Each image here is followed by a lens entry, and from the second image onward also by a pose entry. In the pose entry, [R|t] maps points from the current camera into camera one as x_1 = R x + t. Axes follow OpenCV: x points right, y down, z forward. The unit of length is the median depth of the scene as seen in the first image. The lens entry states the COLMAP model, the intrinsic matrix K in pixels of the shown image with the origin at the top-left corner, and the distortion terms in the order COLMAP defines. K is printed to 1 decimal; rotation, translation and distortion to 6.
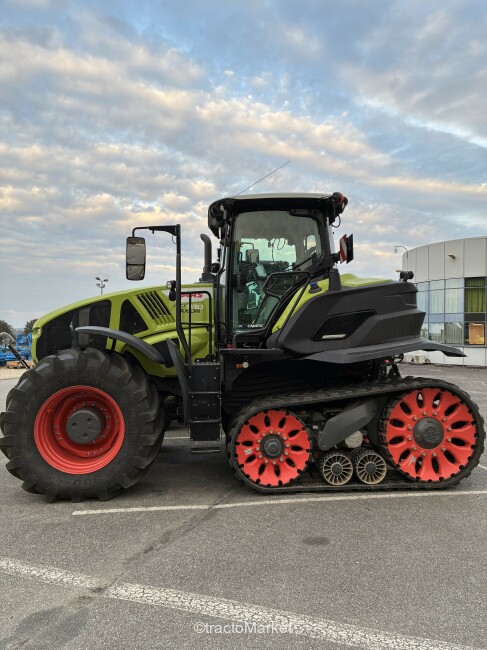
lens RADIAL K [[485.3, 0, 243.5], [0, 485.3, 325.0], [0, 0, 1]] dist [0.048203, -0.060228]
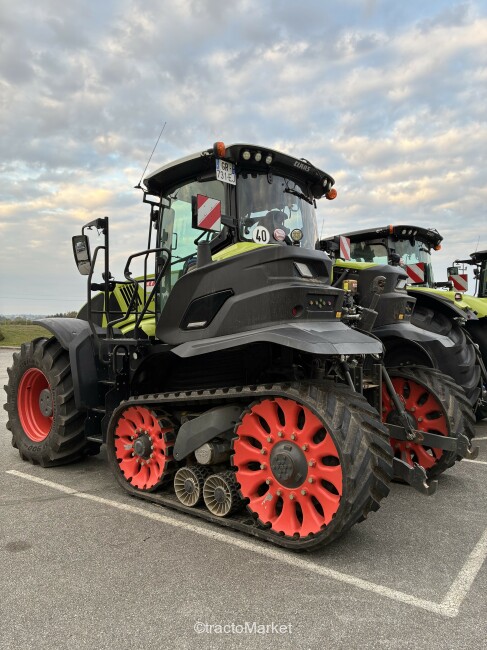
lens RADIAL K [[485.3, 0, 243.5], [0, 485.3, 325.0], [0, 0, 1]] dist [0.048203, -0.060228]
pose [[0.708518, -0.010285, -0.705618, 0.836295], [0.029054, 0.999471, 0.014605, 0.015245], [0.705095, -0.030849, 0.708442, 0.490546]]
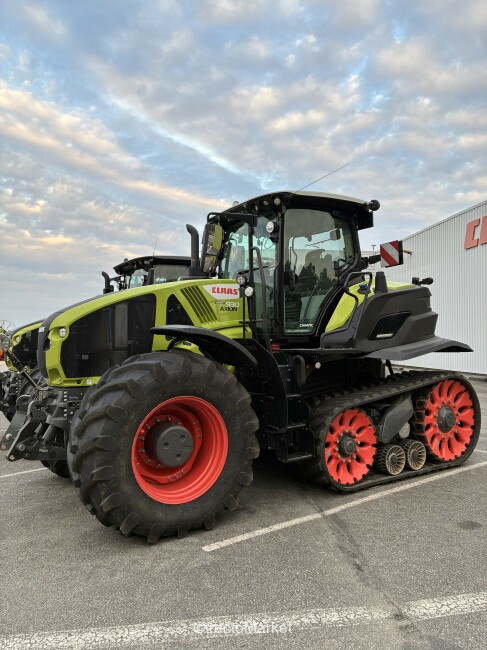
lens RADIAL K [[485.3, 0, 243.5], [0, 485.3, 325.0], [0, 0, 1]] dist [0.048203, -0.060228]
pose [[0.884507, 0.004007, 0.466509, -0.596998], [-0.002135, 0.999987, -0.004542, 0.006344], [-0.466521, 0.003021, 0.884505, 0.207238]]
